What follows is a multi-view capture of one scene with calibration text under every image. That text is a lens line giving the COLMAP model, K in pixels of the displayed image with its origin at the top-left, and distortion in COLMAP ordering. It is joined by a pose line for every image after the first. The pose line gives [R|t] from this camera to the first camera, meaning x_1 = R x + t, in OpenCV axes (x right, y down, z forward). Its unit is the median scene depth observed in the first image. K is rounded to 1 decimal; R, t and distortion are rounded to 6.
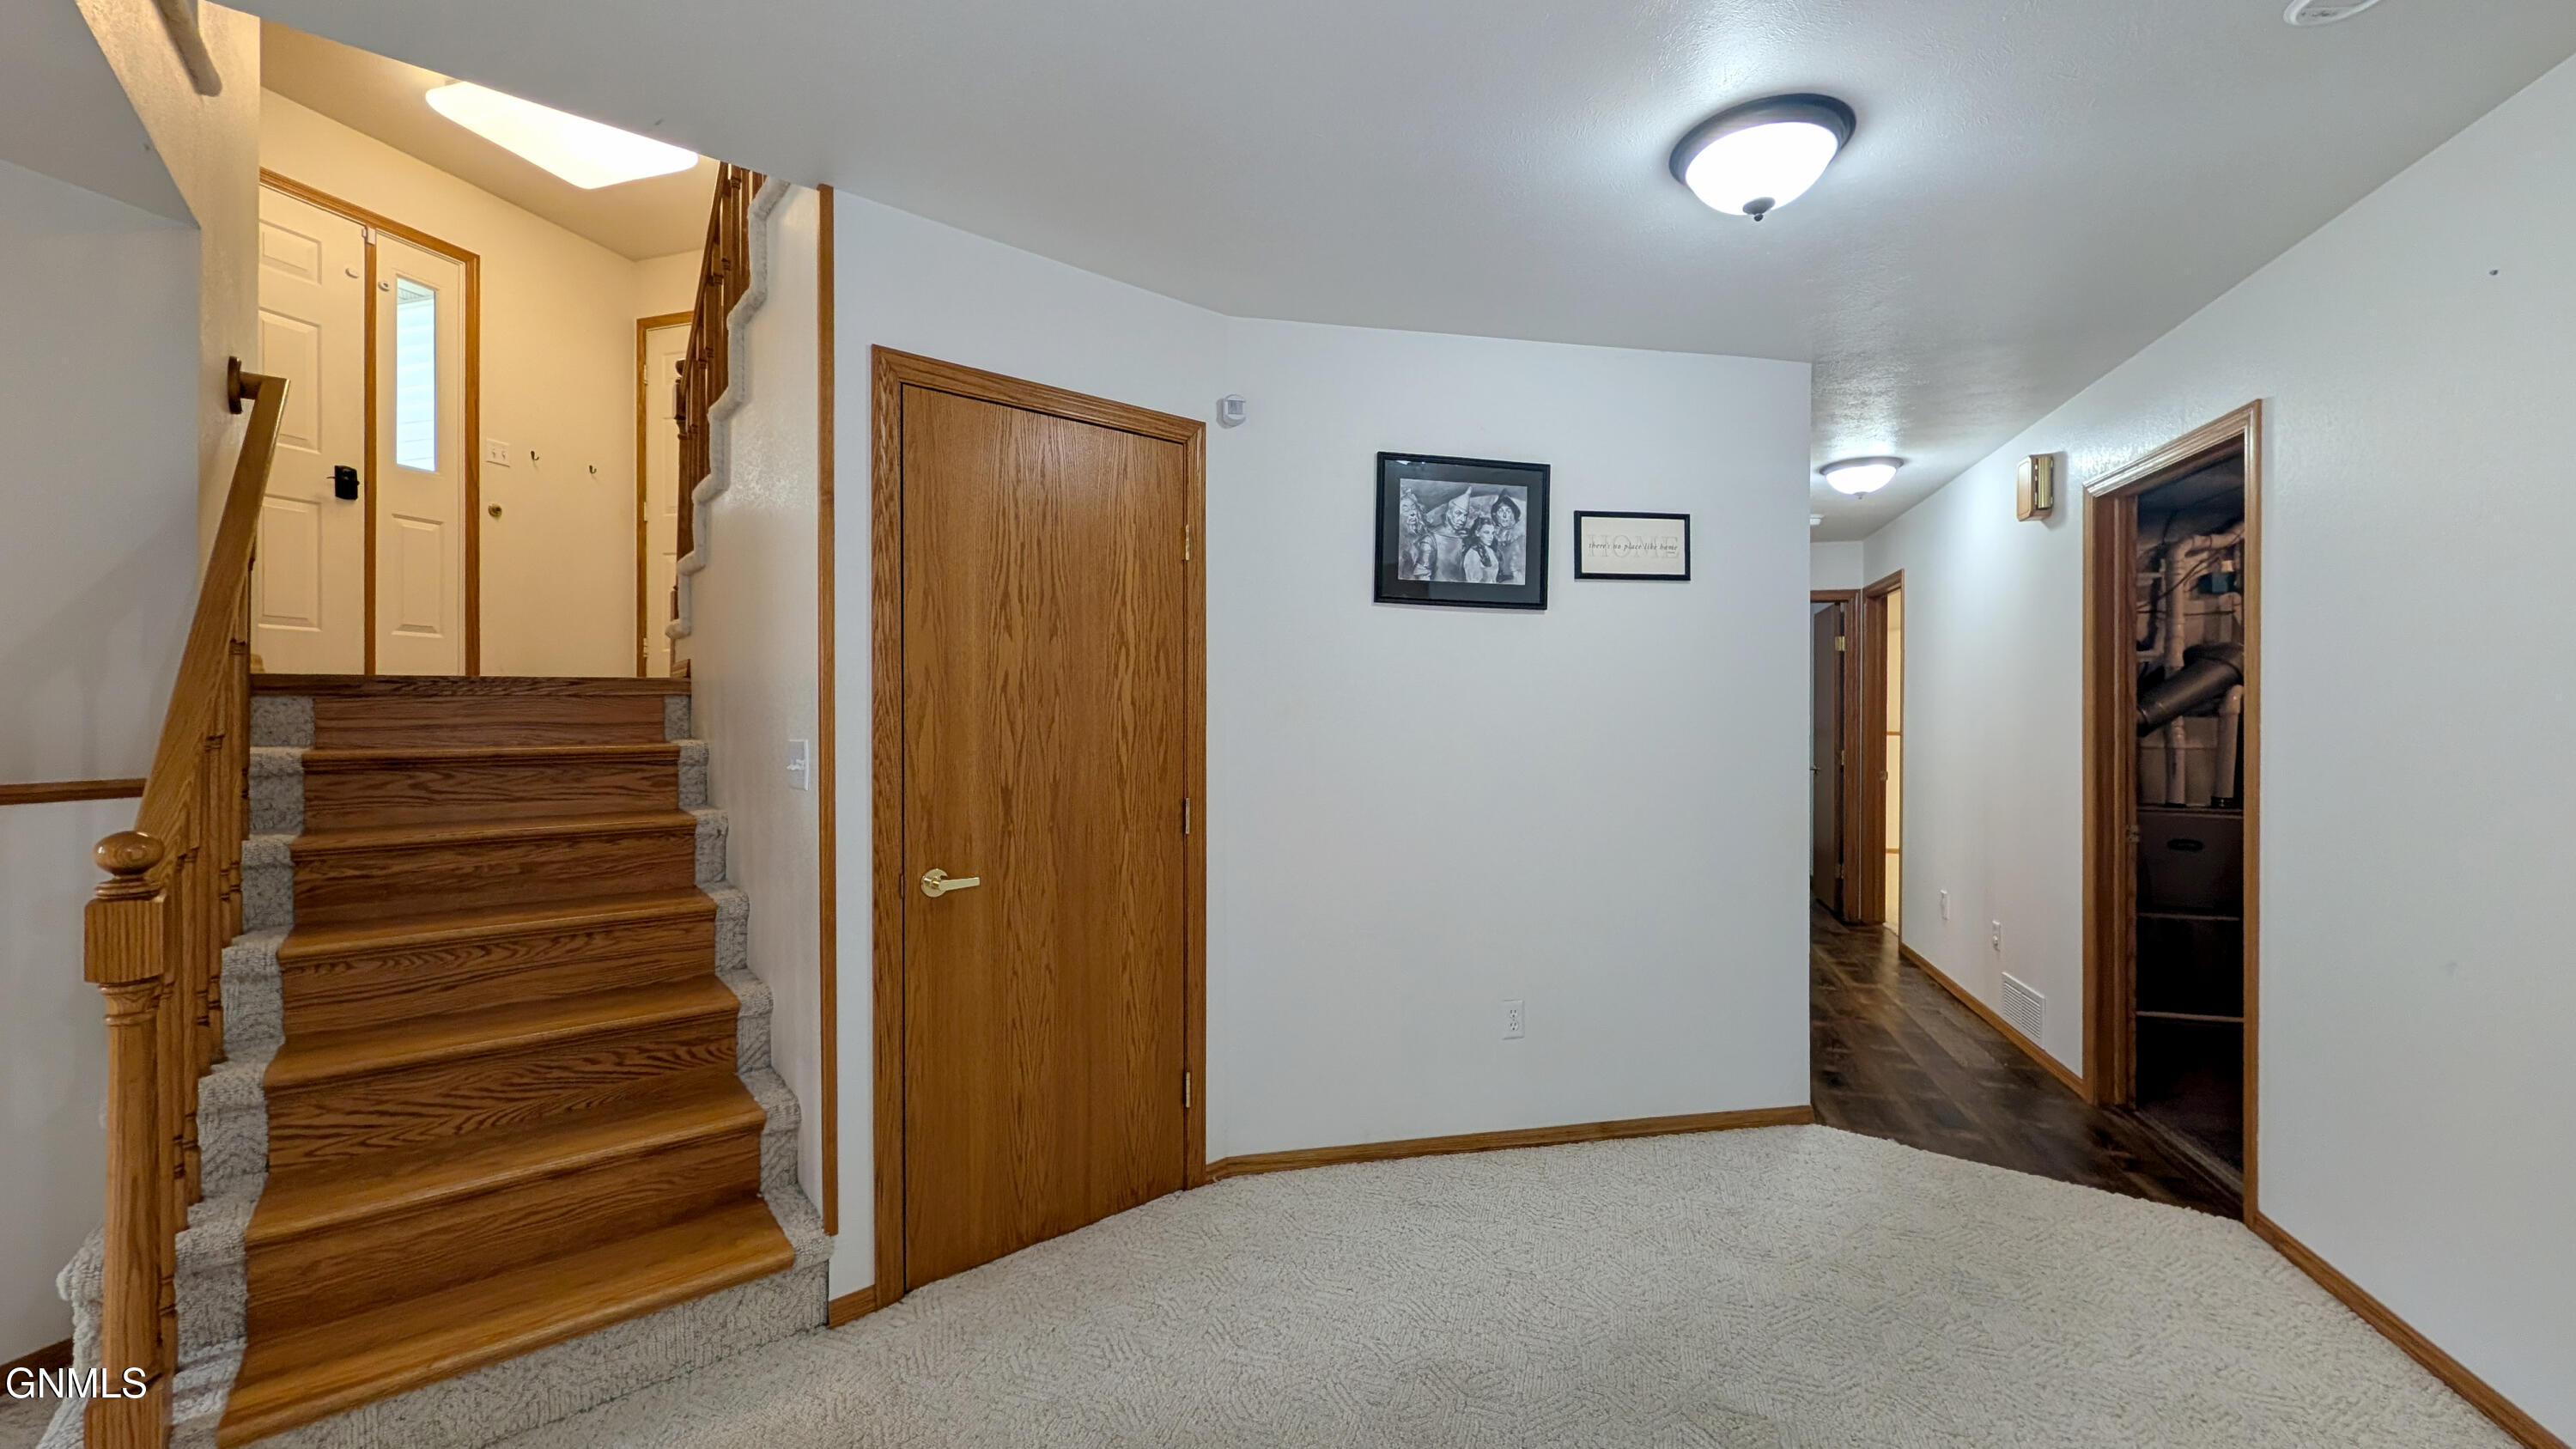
lens RADIAL K [[994.8, 0, 1287.7], [0, 994.8, 720.5], [0, 0, 1]] dist [0.000857, 0.000237]
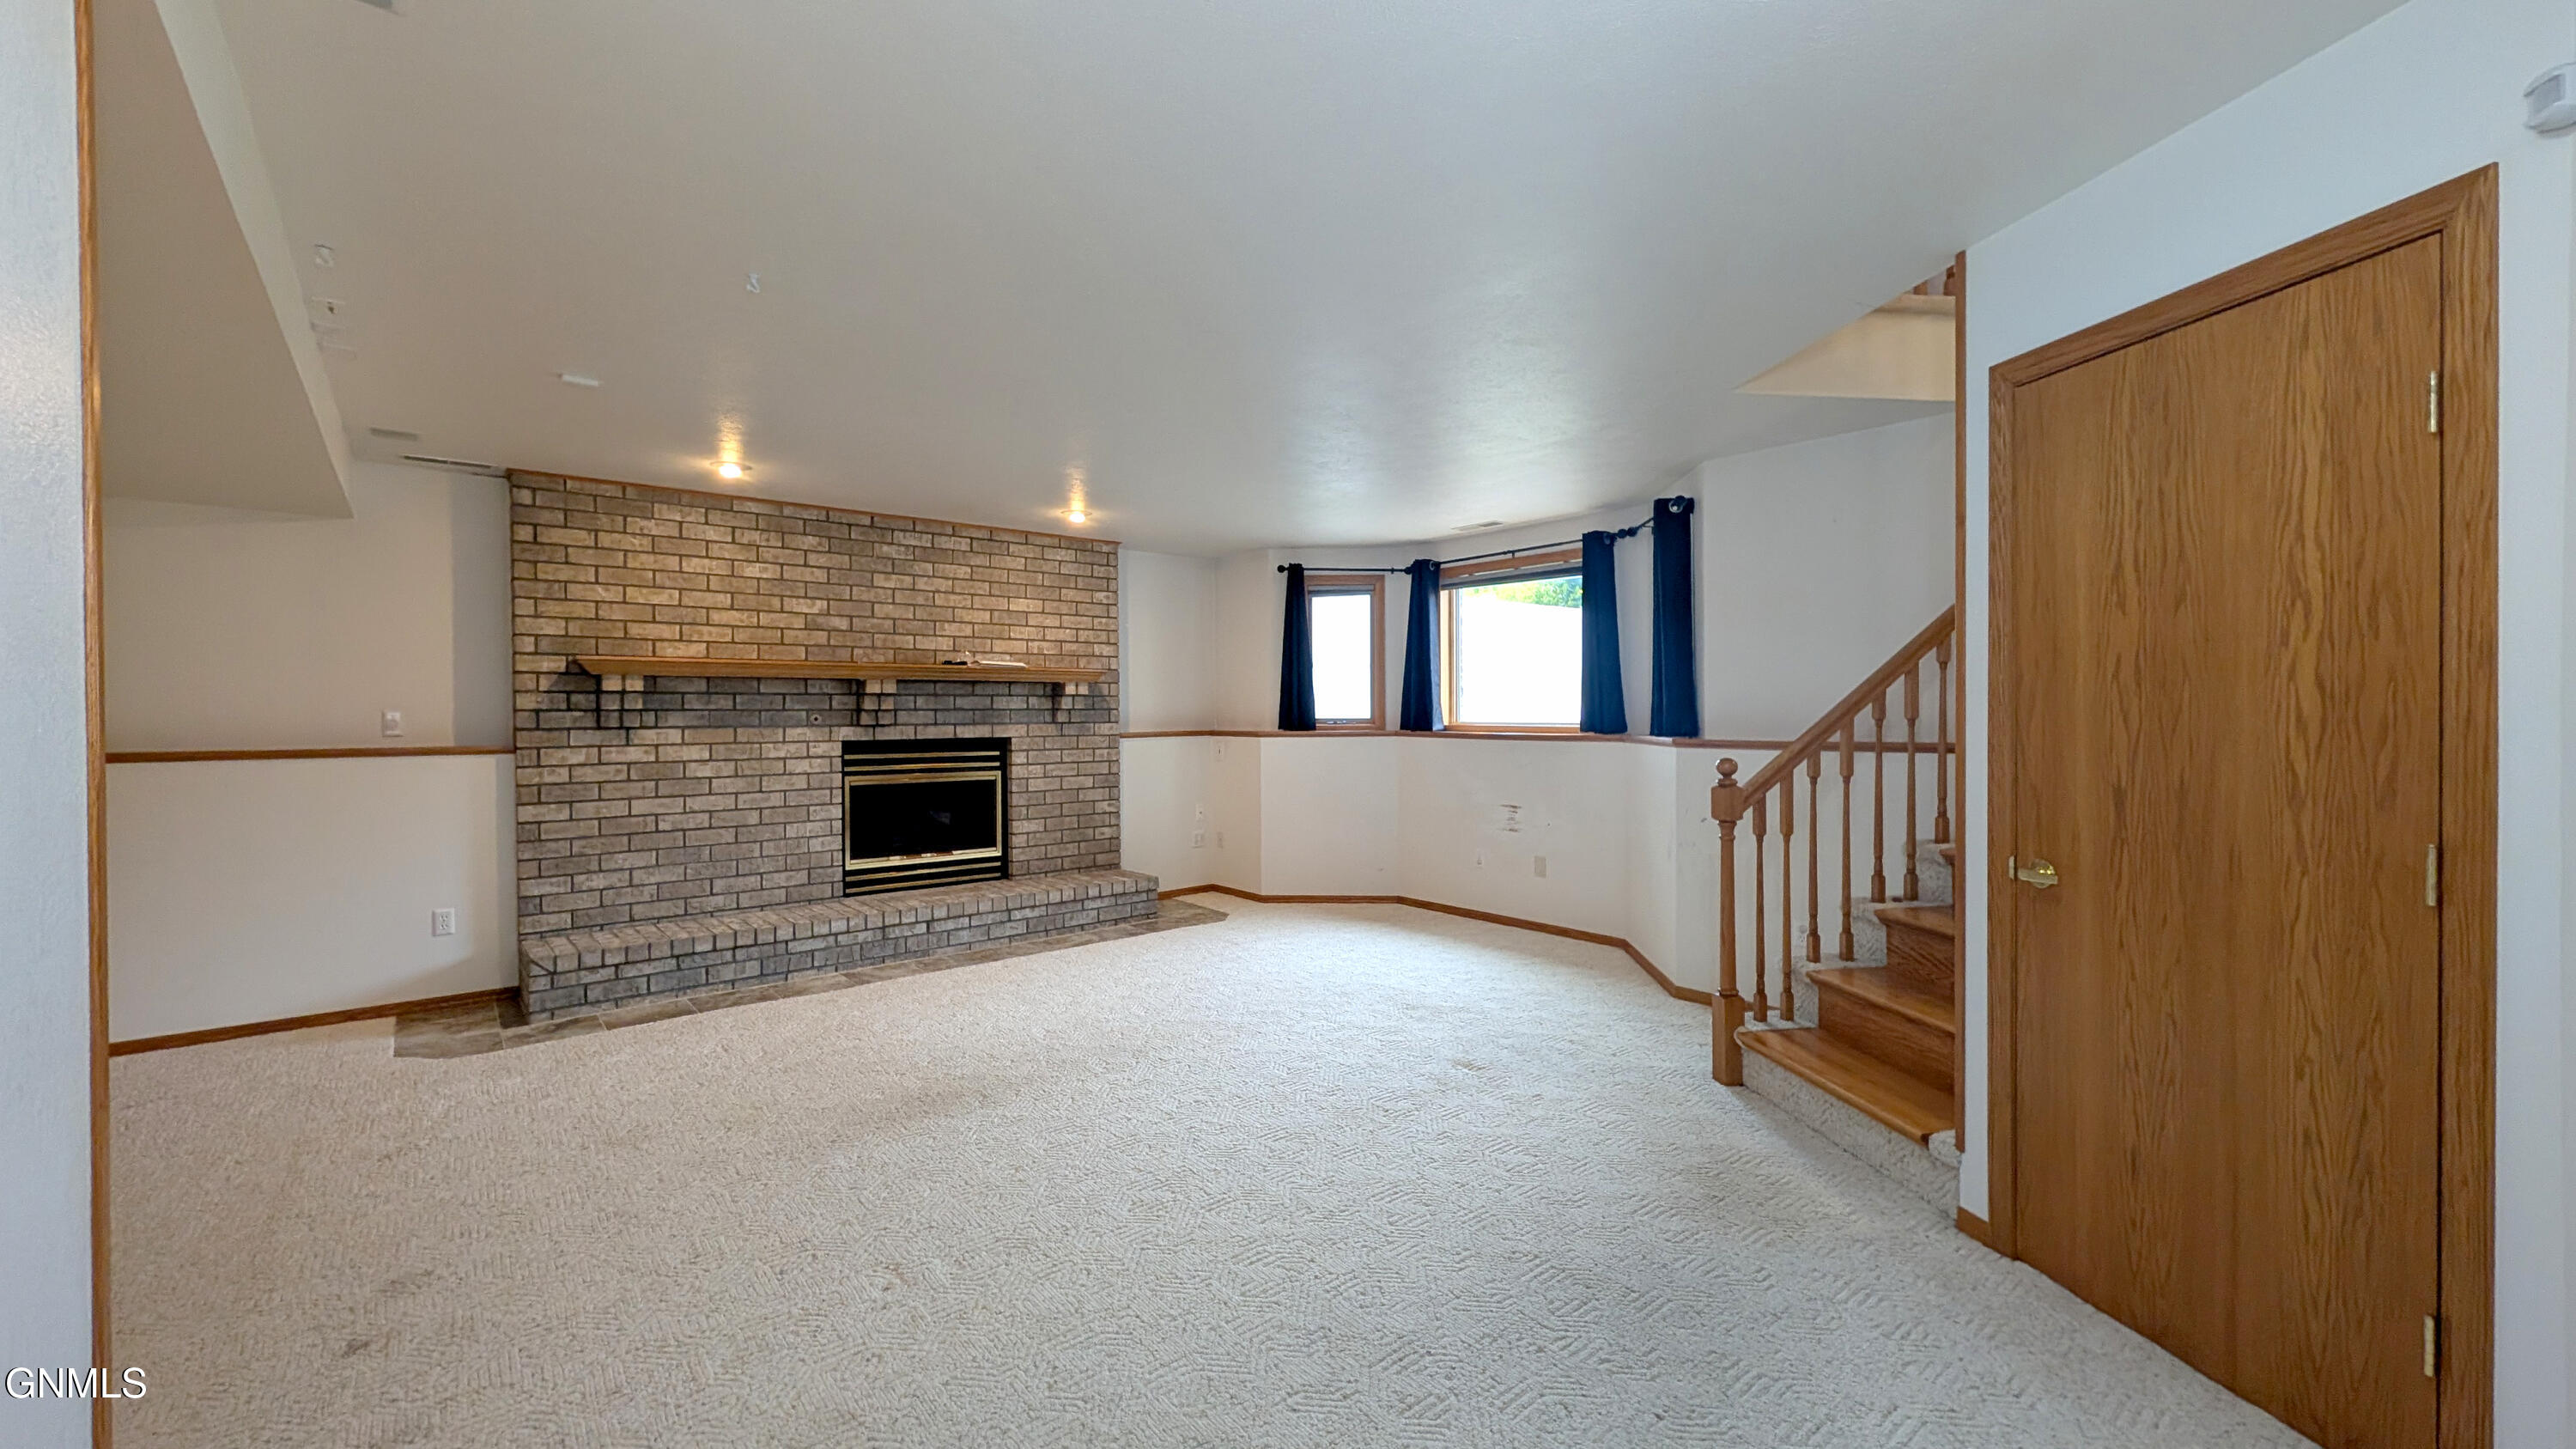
lens RADIAL K [[991.4, 0, 1275.6], [0, 991.4, 725.8], [0, 0, 1]] dist [0.000946, 0.000037]
pose [[-0.533103, 0.015497, -0.845908, 0.777483], [0.001627, 0.999849, 0.017292, -0.002458], [0.846049, 0.007843, -0.533048, 0.769589]]
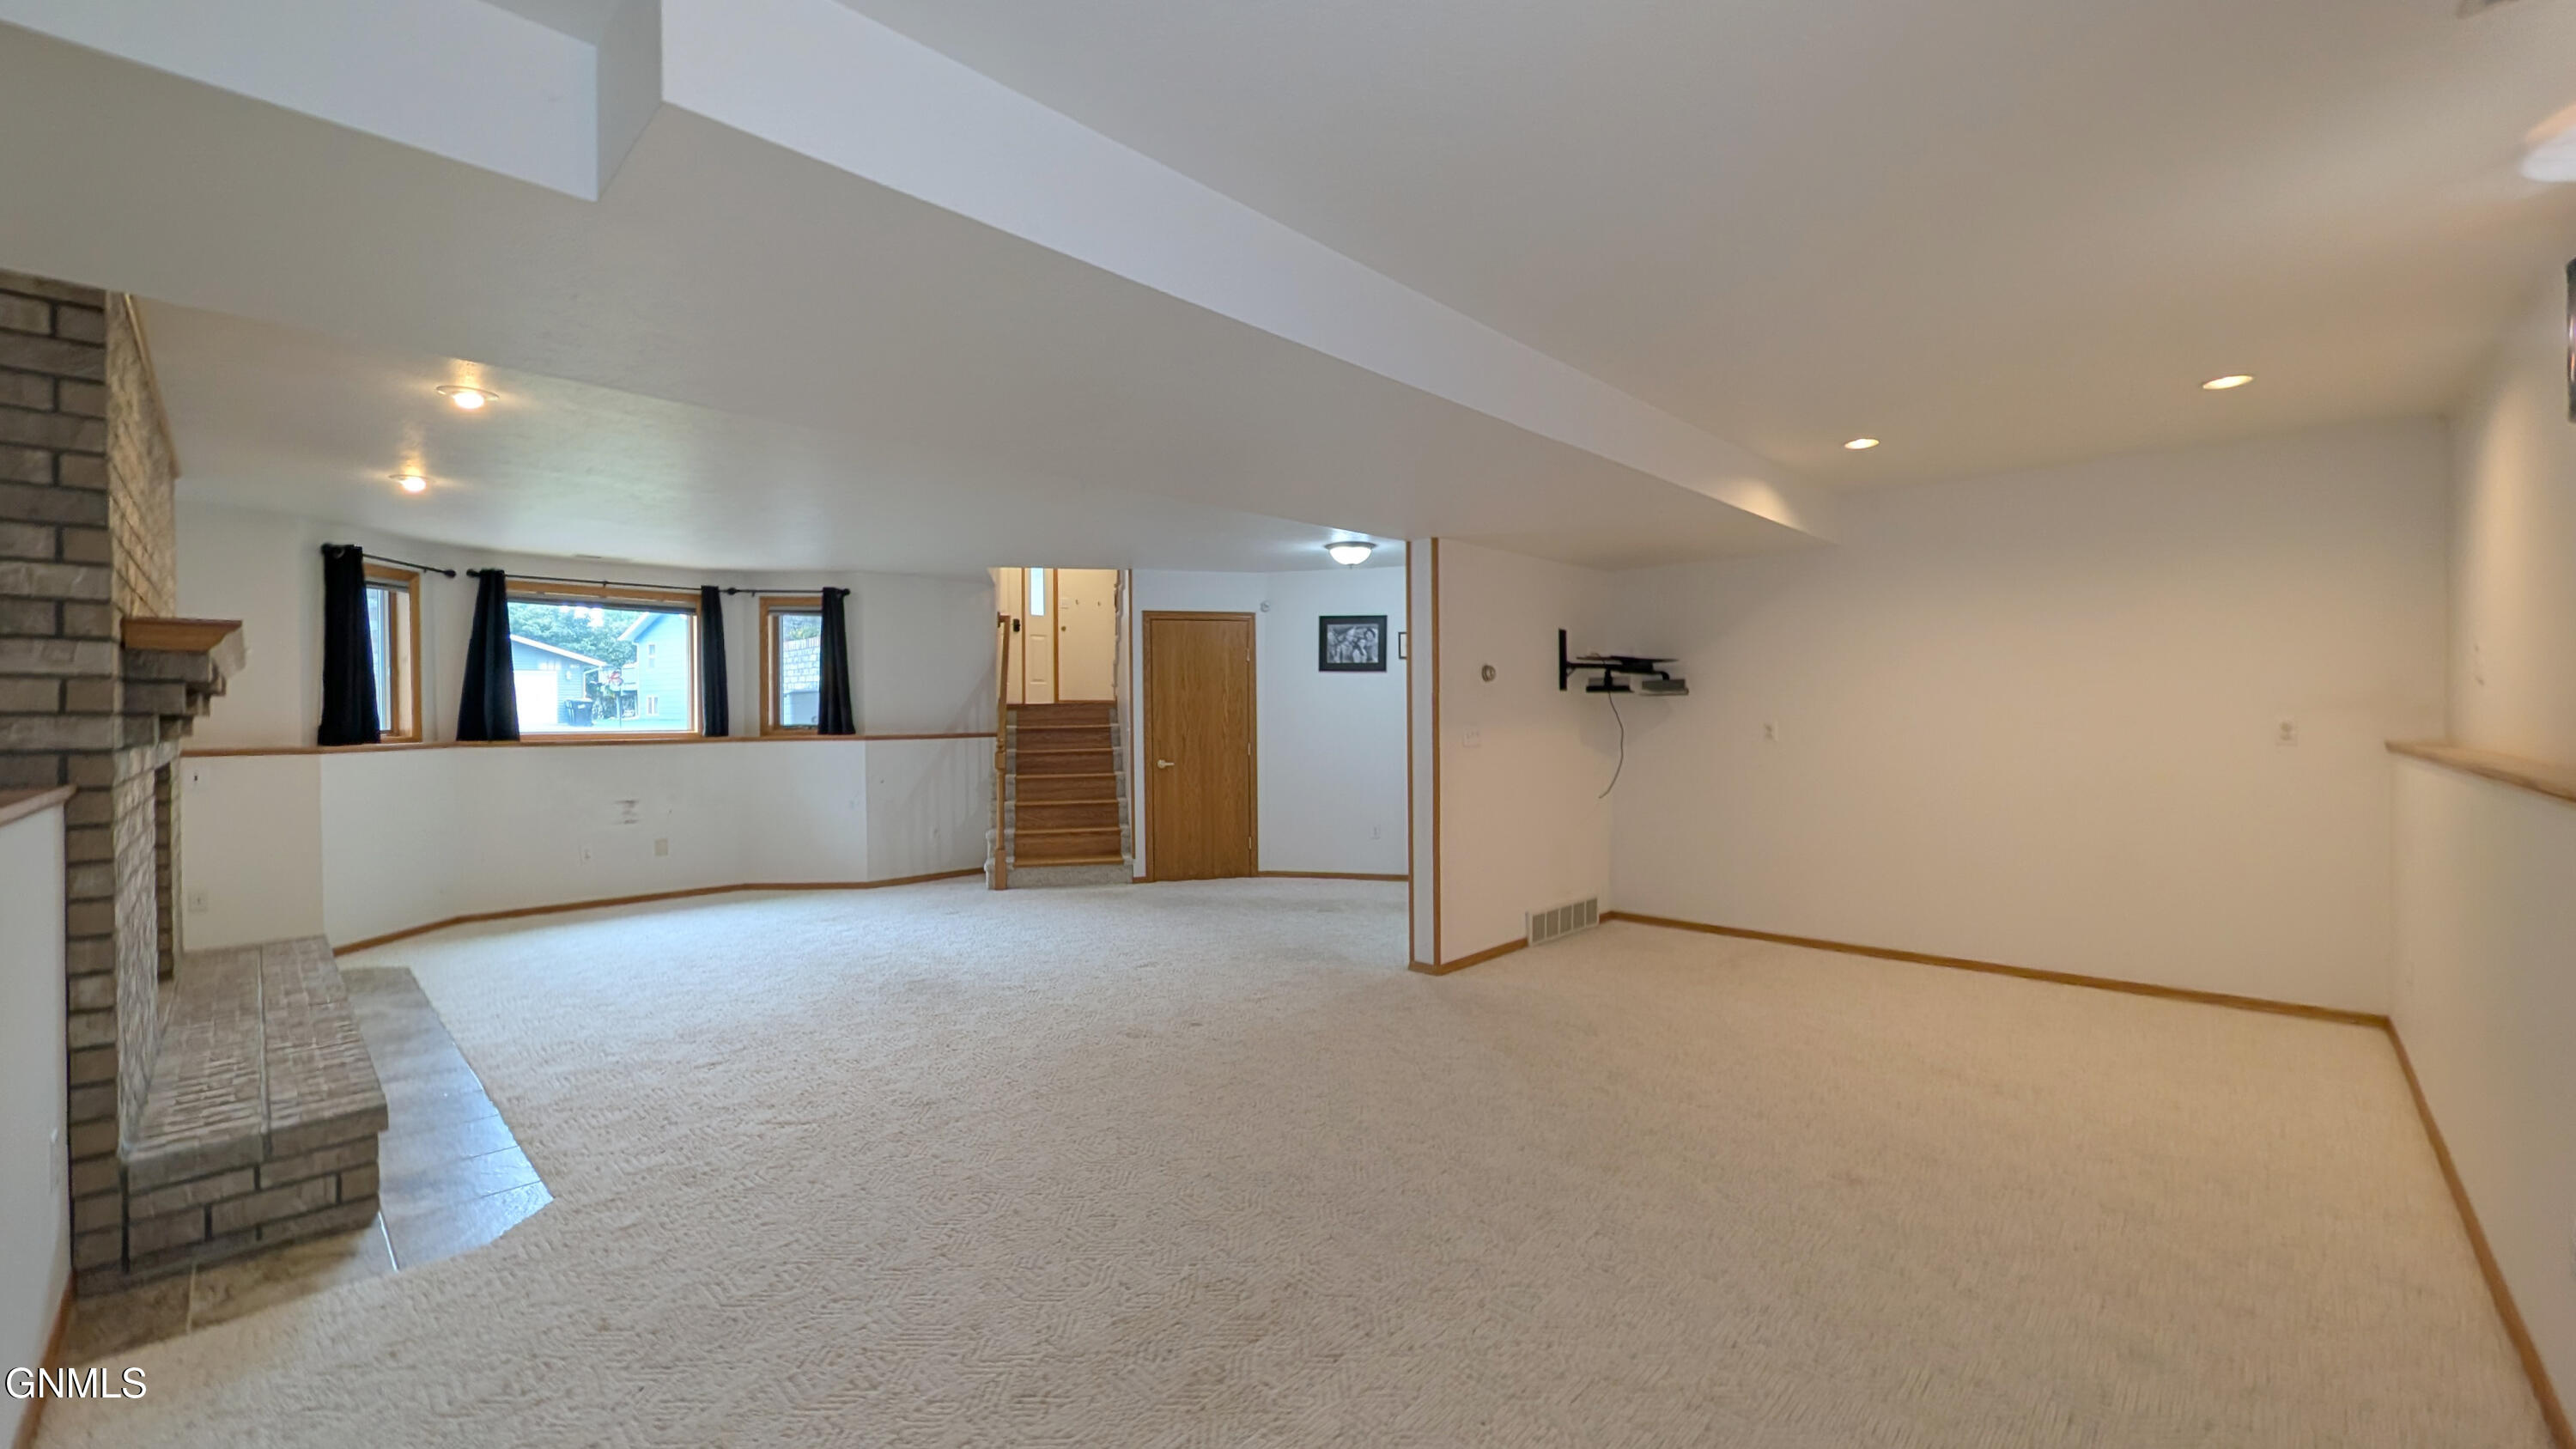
lens RADIAL K [[994.8, 0, 1287.7], [0, 994.8, 720.5], [0, 0, 1]] dist [0.000857, 0.000237]
pose [[0.894886, -0.005598, -0.446259, 1.357778], [0.006371, 0.999980, 0.000232, 0.014718], [0.446249, -0.003051, 0.894904, -1.623398]]
